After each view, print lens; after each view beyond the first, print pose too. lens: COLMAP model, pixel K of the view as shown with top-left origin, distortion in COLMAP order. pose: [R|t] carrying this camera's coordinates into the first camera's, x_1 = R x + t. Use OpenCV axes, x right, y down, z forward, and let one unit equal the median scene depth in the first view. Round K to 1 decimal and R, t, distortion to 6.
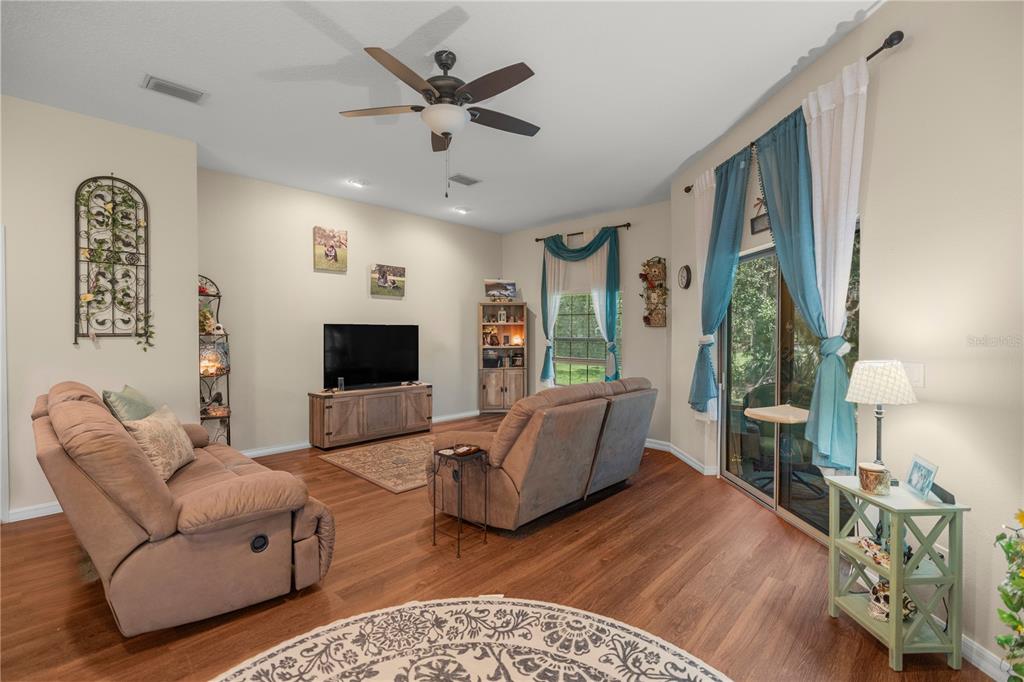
lens RADIAL K [[460.3, 0, 511.0], [0, 460.3, 340.3], [0, 0, 1]] dist [0.002268, 0.000201]
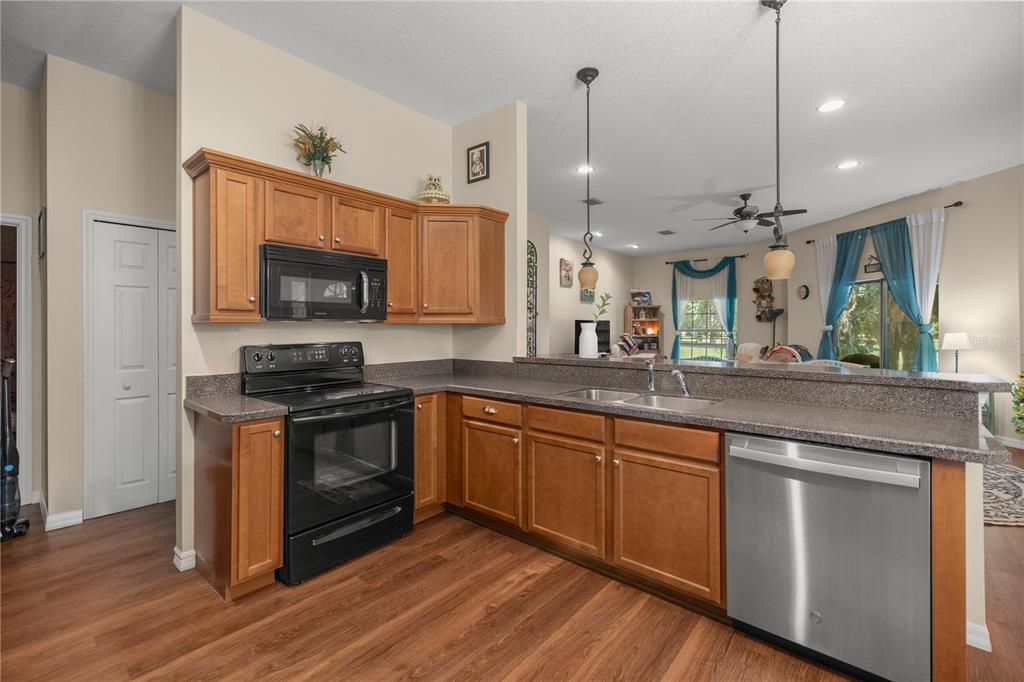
lens RADIAL K [[435.4, 0, 513.1], [0, 435.4, 336.0], [0, 0, 1]] dist [0.002064, 0.000317]
pose [[0.999573, -0.000349, 0.029206, -0.576105], [0.000460, 0.999993, -0.003790, 0.023836], [-0.029204, 0.003802, 0.999566, -0.449998]]
